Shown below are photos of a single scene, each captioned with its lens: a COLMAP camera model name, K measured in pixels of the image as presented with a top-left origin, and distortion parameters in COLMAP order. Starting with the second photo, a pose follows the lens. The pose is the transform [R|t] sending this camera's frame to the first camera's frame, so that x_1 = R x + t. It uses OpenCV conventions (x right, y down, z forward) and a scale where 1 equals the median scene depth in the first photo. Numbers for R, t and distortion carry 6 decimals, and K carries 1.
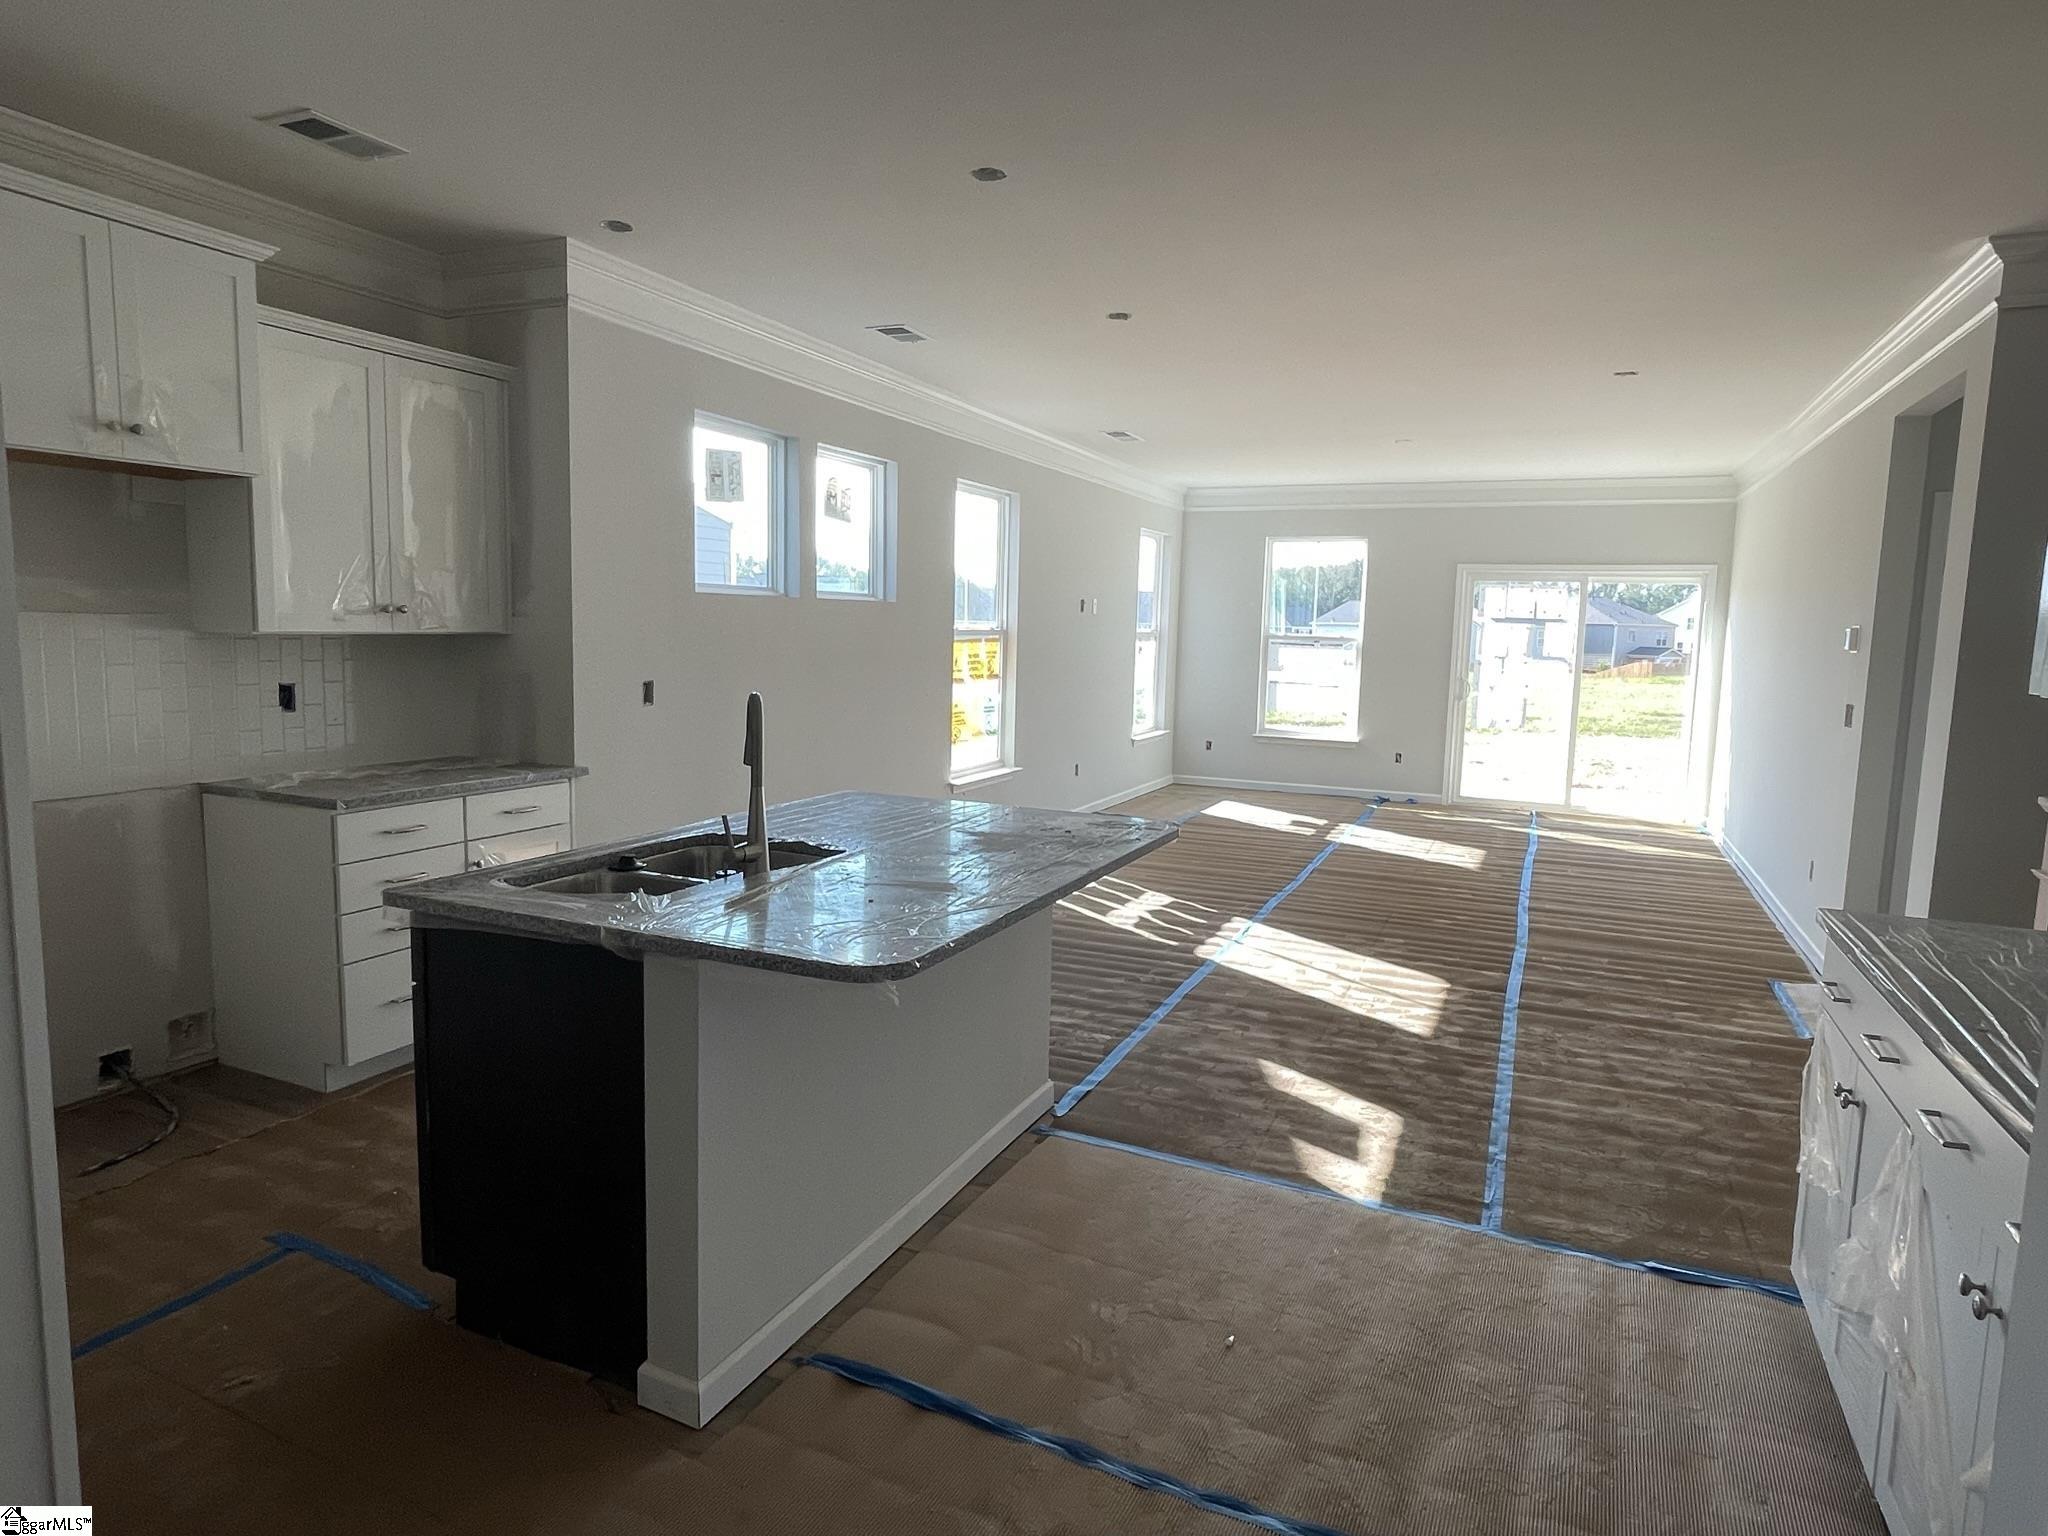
lens RADIAL K [[1203.7, 0, 1024.0], [0, 1203.7, 768.0], [0, 0, 1]] dist [0.000980, -0.000548]
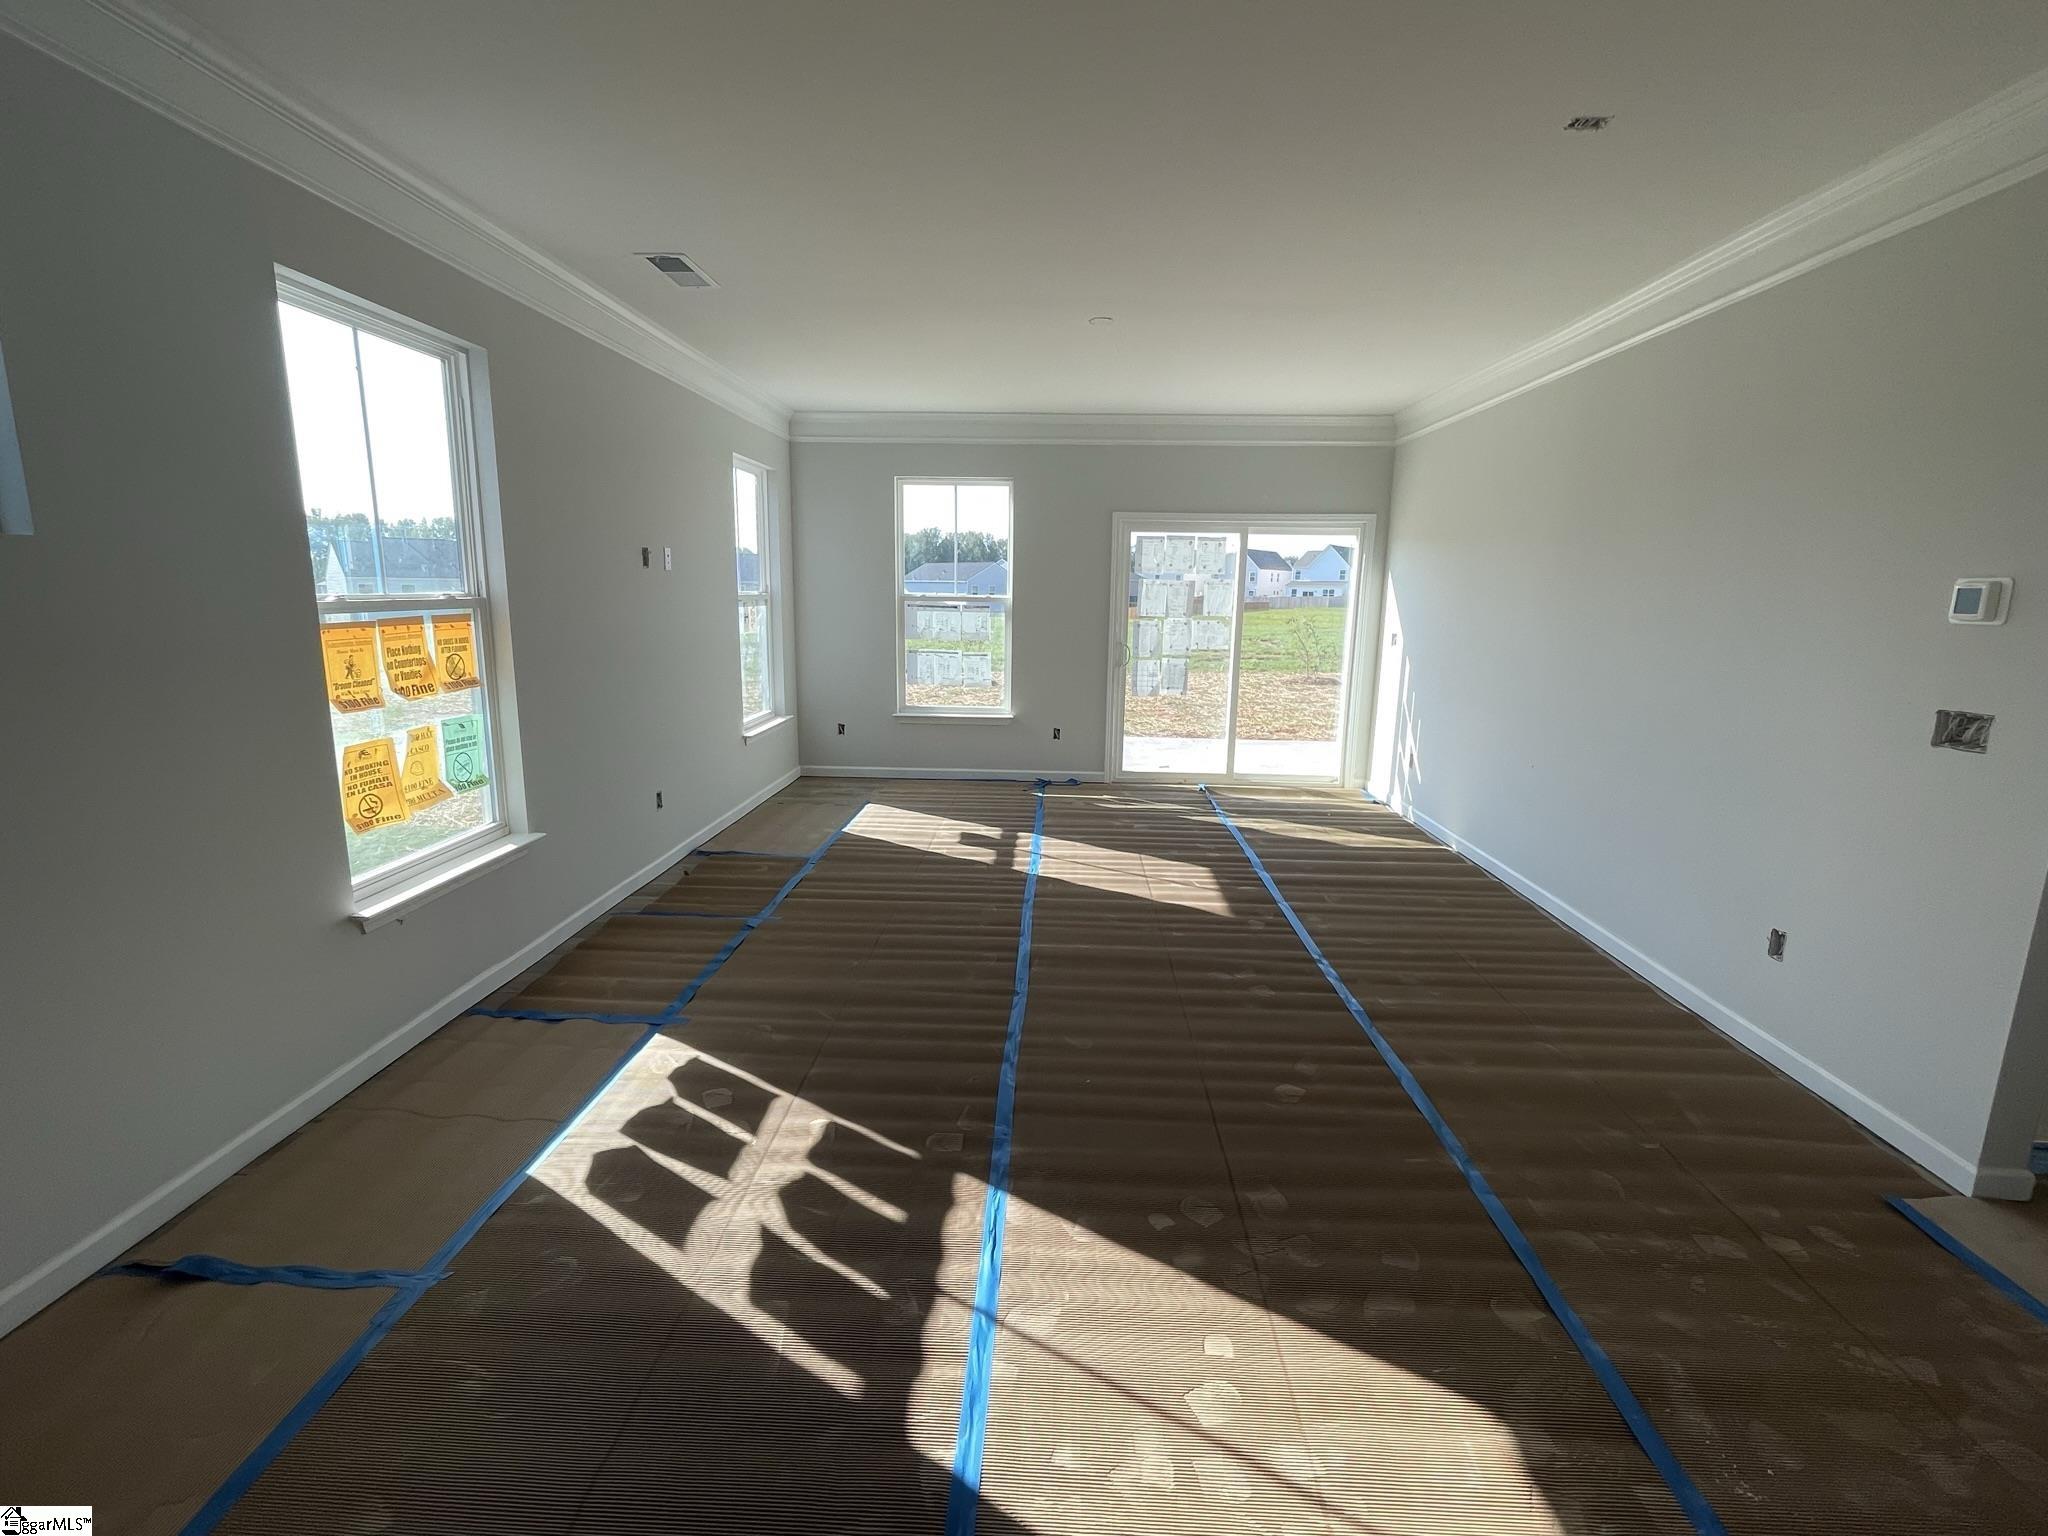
lens RADIAL K [[935.3, 0, 1024.0], [0, 935.3, 768.0], [0, 0, 1]] dist [0.002155, 0.000047]
pose [[0.933499, -0.079055, 0.349756, 0.049196], [0.051640, 0.994865, 0.087042, -0.049210], [-0.354841, -0.063192, 0.932789, 0.400021]]
